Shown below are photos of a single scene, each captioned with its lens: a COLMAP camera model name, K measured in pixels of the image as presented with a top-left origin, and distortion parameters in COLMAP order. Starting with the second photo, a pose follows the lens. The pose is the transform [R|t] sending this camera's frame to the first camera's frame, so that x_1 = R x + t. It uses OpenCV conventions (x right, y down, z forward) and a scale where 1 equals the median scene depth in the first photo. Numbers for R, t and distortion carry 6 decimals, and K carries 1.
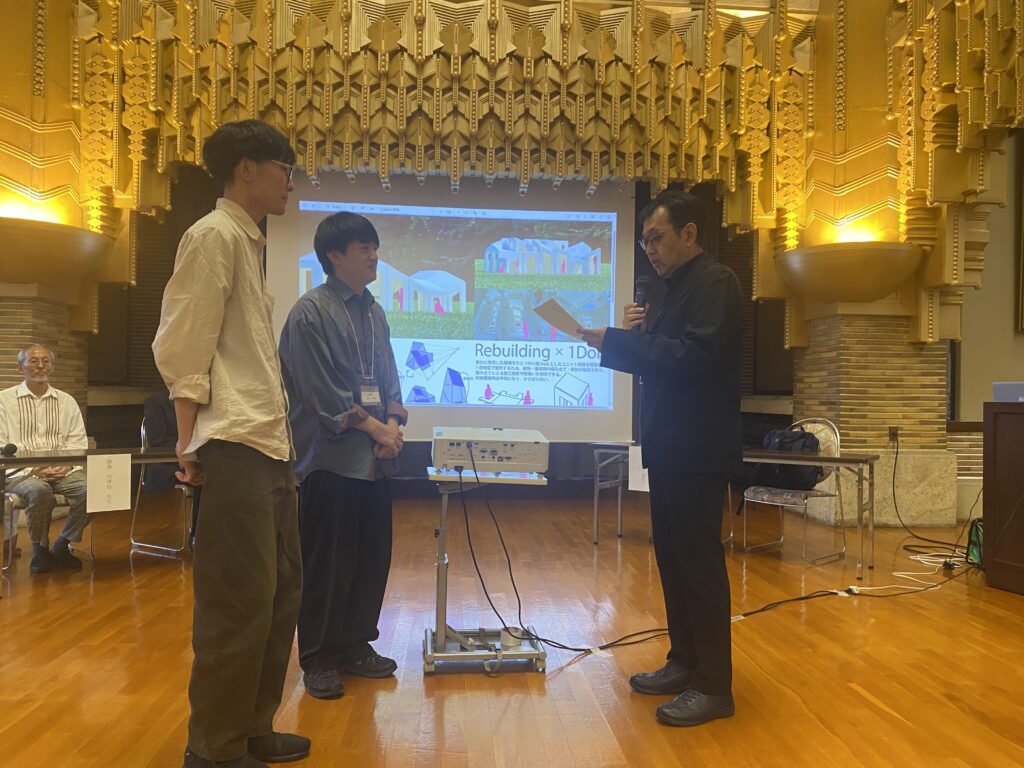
lens RADIAL K [[788.0, 0, 512.0], [0, 788.0, 384.0], [0, 0, 1]] dist [0.001497, 0.005636]
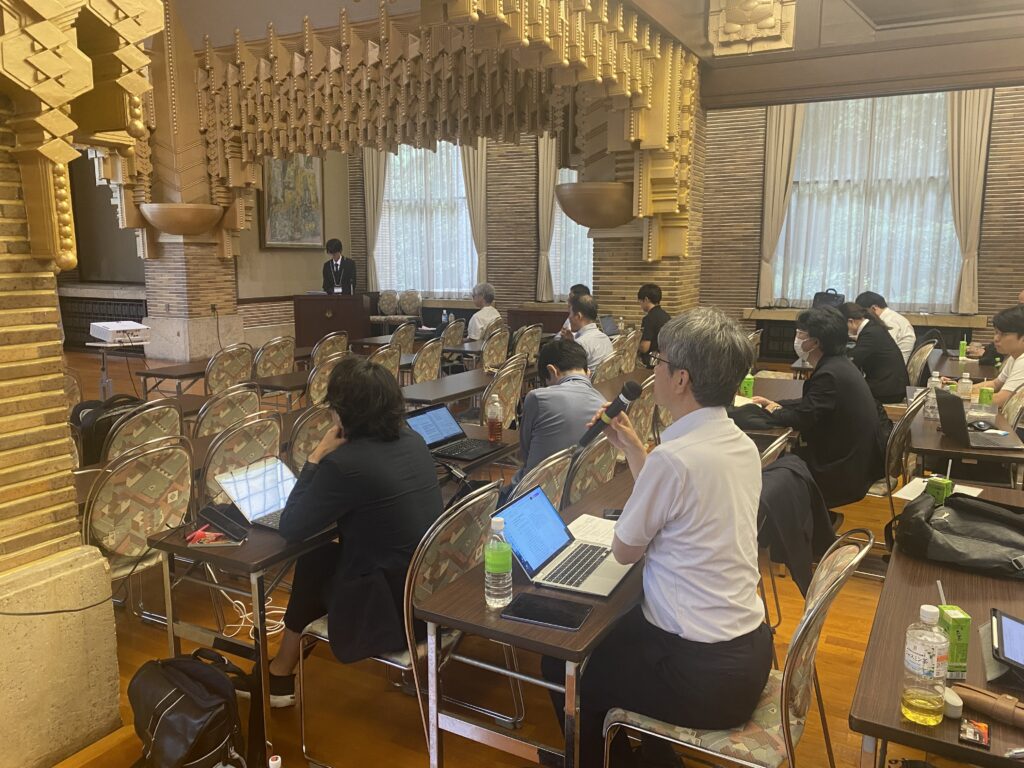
lens RADIAL K [[788.0, 0, 512.0], [0, 788.0, 384.0], [0, 0, 1]] dist [0.001497, 0.005636]
pose [[0.545291, -0.147148, 0.825230, -0.653753], [-0.002040, 0.984236, 0.176849, -0.085950], [-0.838244, -0.098118, 0.536395, -0.563255]]
